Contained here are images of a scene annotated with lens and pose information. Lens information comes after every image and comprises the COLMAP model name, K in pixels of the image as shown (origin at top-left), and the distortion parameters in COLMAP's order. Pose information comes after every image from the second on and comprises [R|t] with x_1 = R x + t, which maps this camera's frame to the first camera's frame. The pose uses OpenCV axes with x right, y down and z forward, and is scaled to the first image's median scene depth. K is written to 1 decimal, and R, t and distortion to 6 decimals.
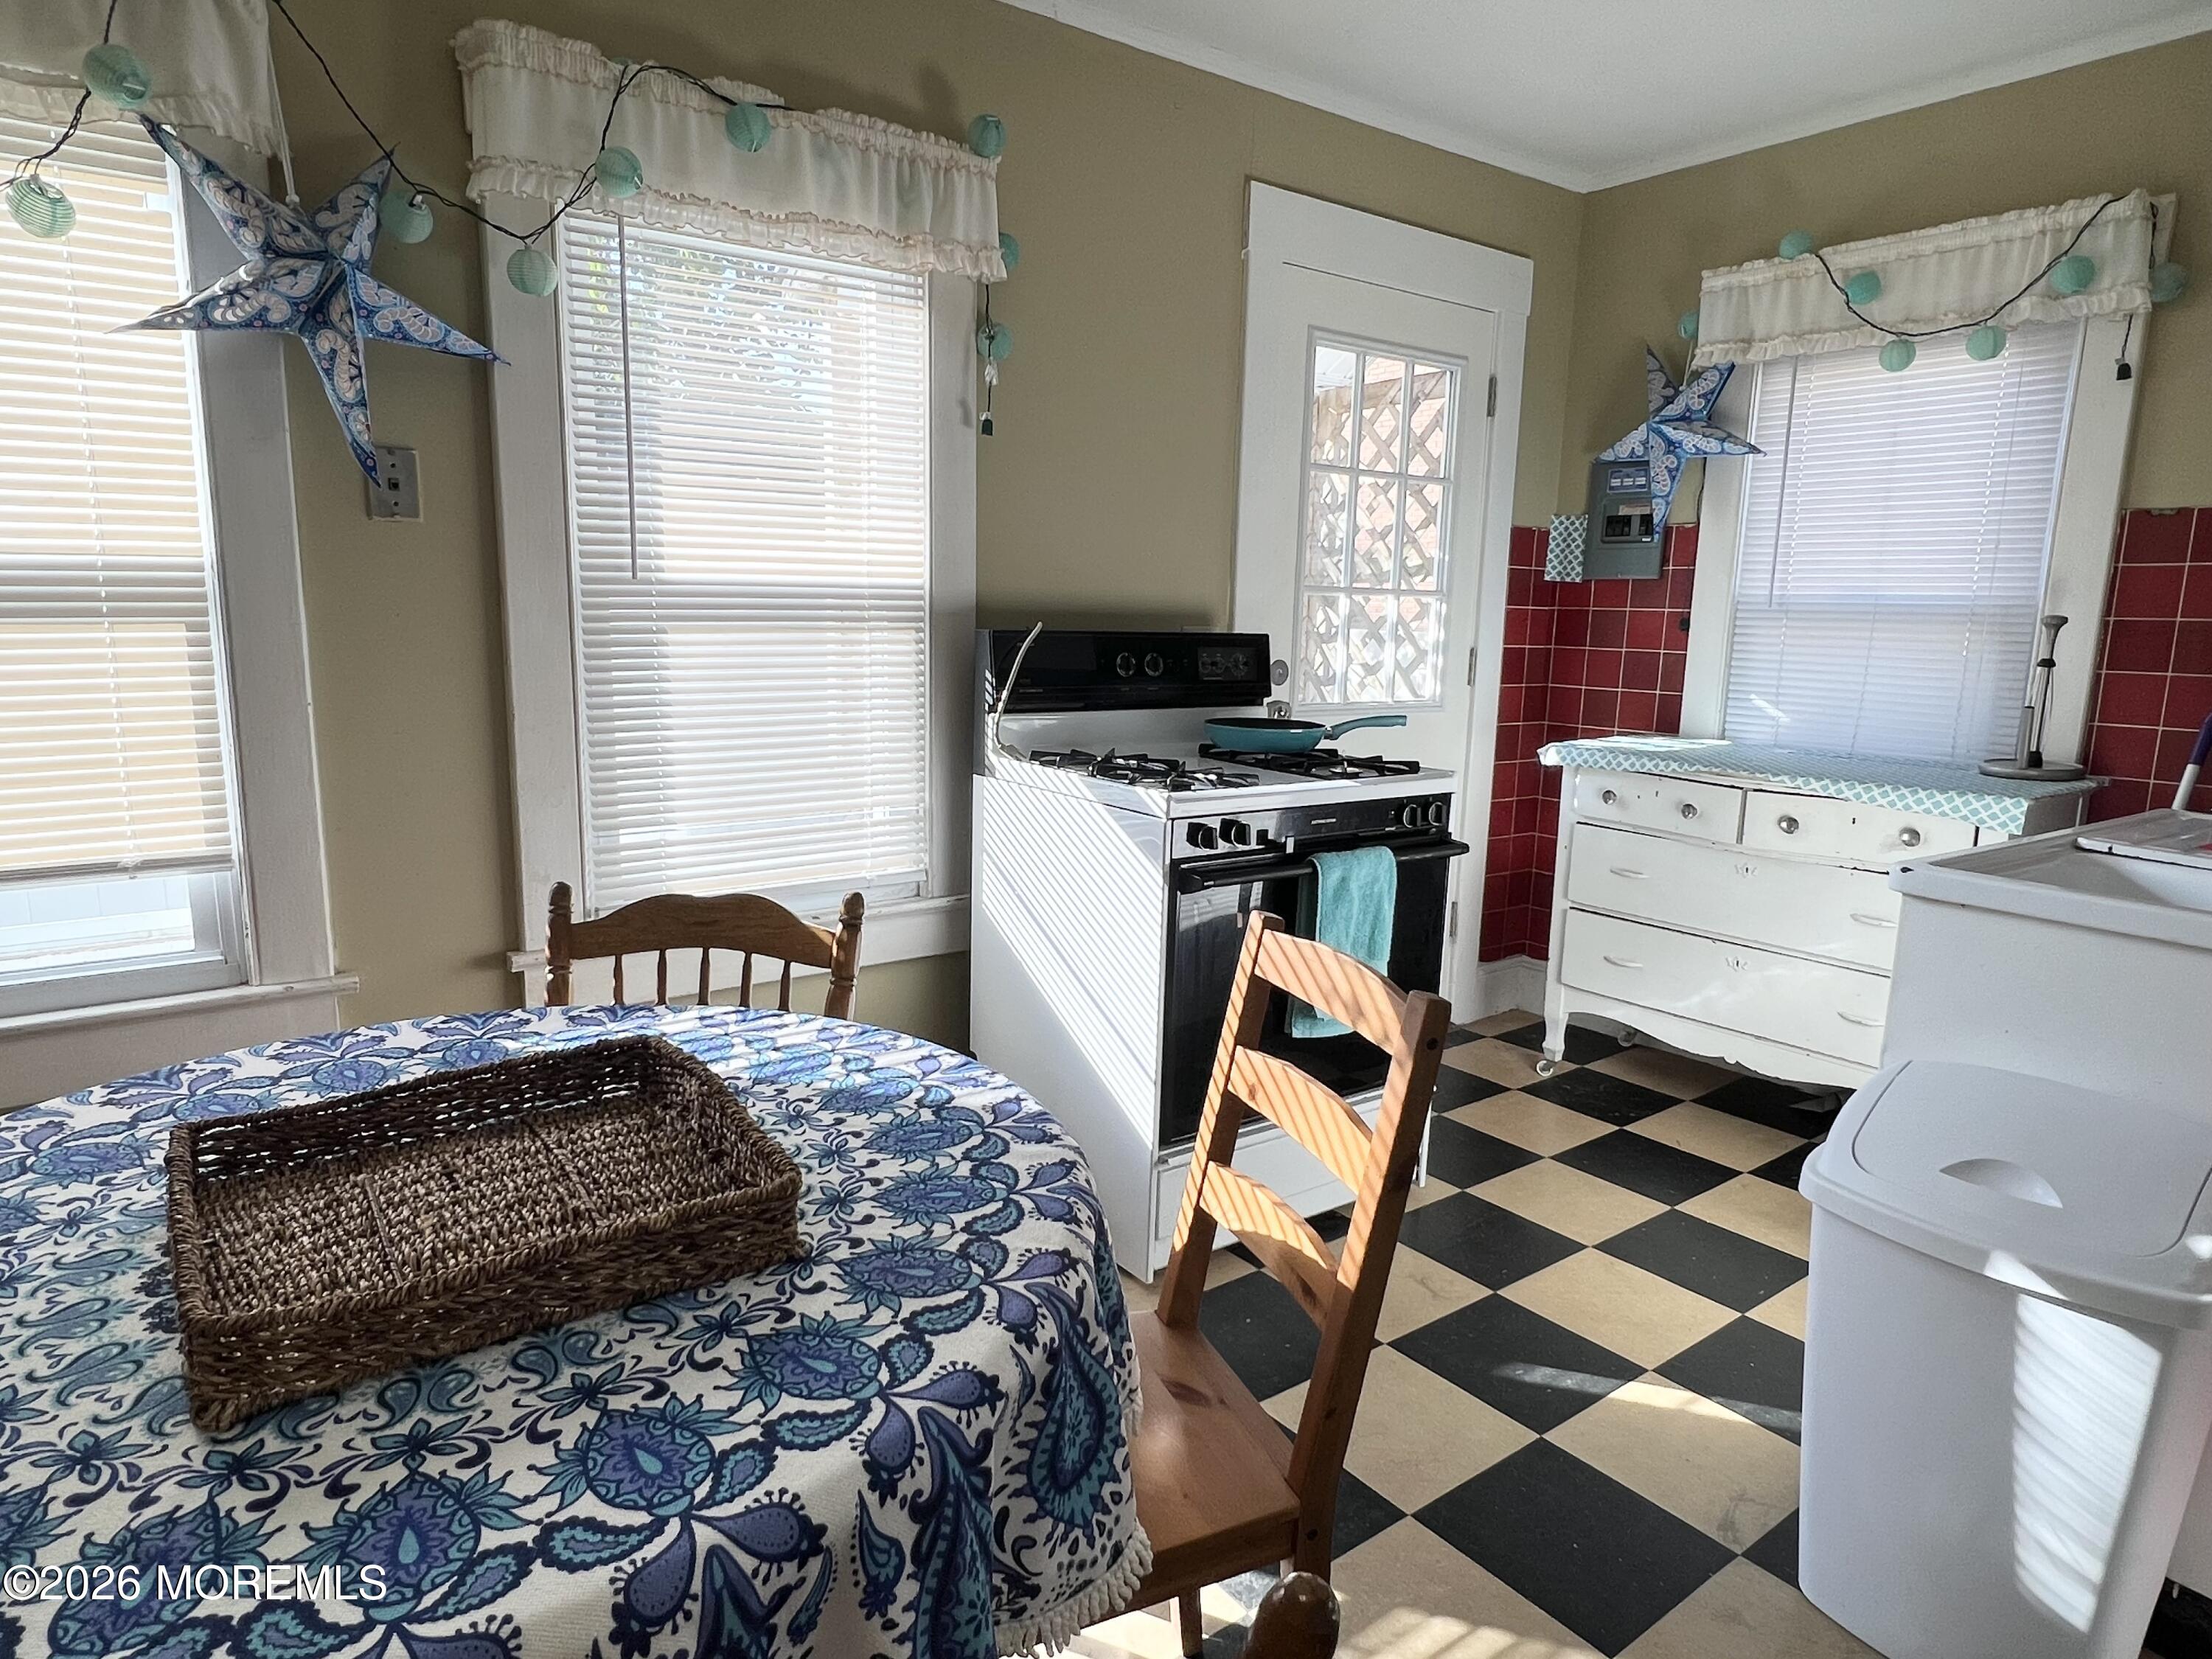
lens RADIAL K [[1285.1, 0, 1106.0], [0, 1285.1, 829.5], [0, 0, 1]] dist [-0.004792, -0.000148]
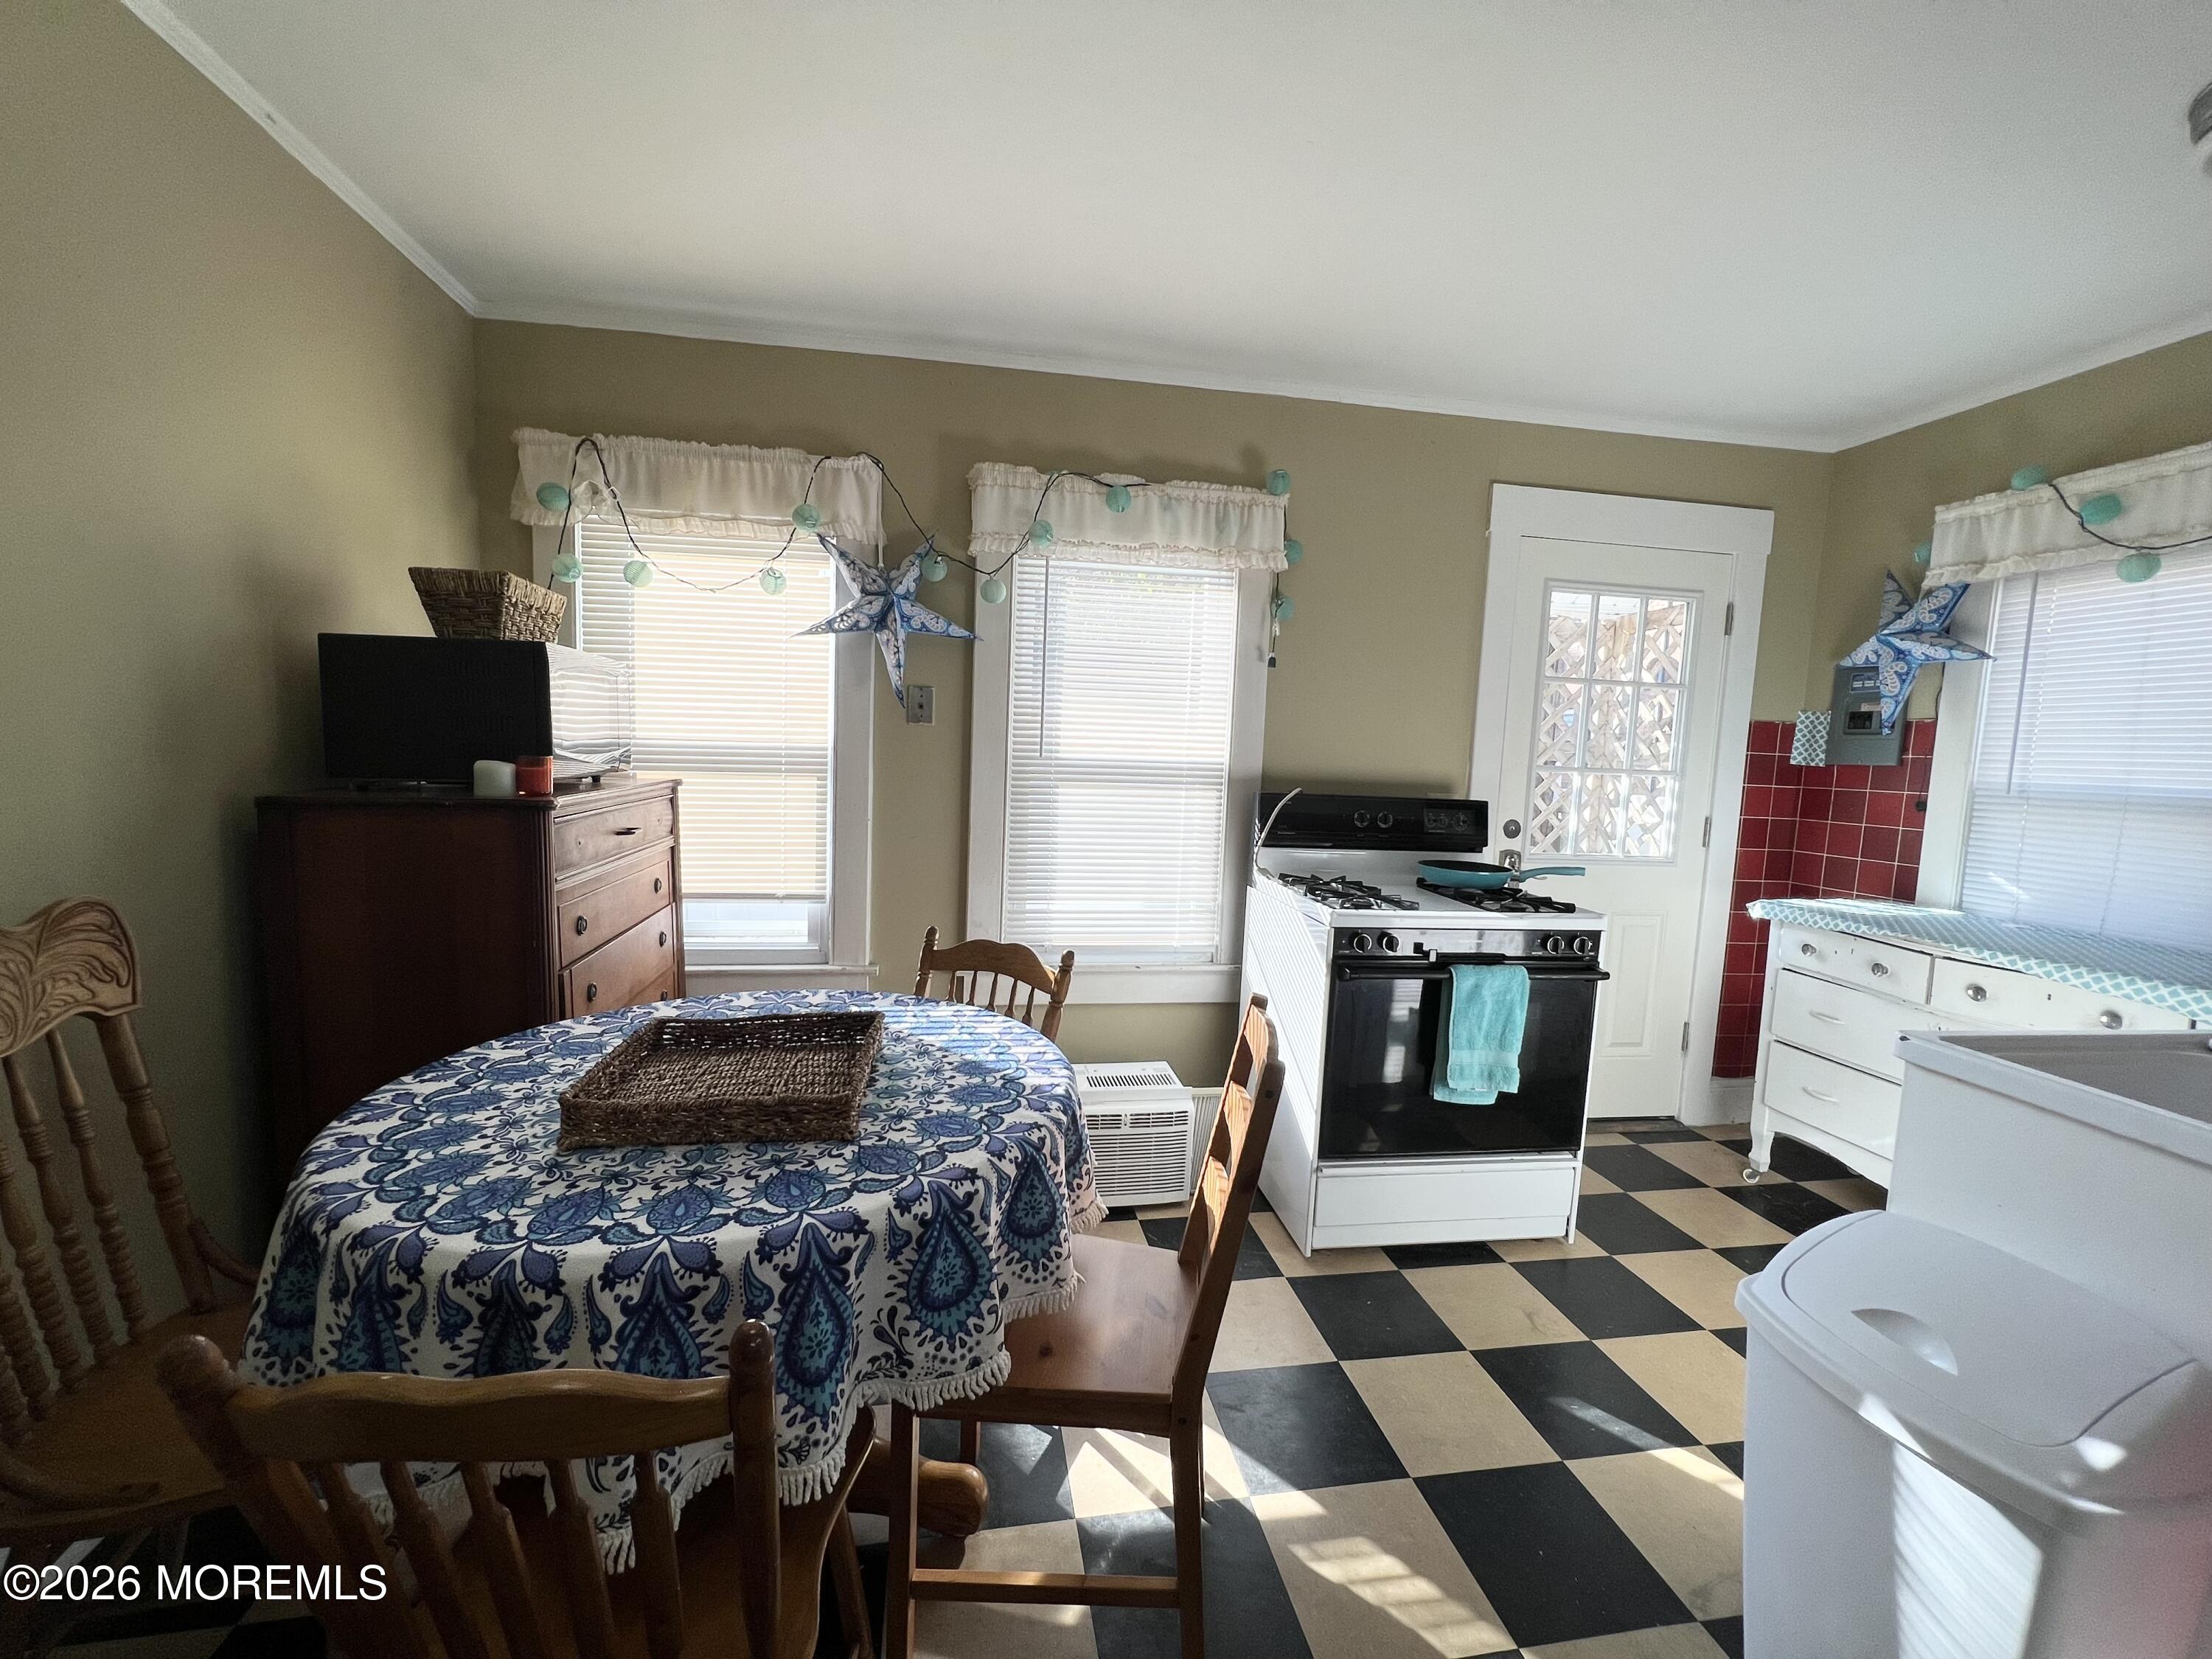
lens RADIAL K [[870.0, 0, 1106.0], [0, 870.0, 829.5], [0, 0, 1]] dist [-0.003735, 0.000065]
pose [[0.895616, 0.053926, -0.441547, 0.215052], [-0.096783, 0.992468, -0.075102, -0.016912], [0.434172, 0.109996, 0.894089, 0.000459]]
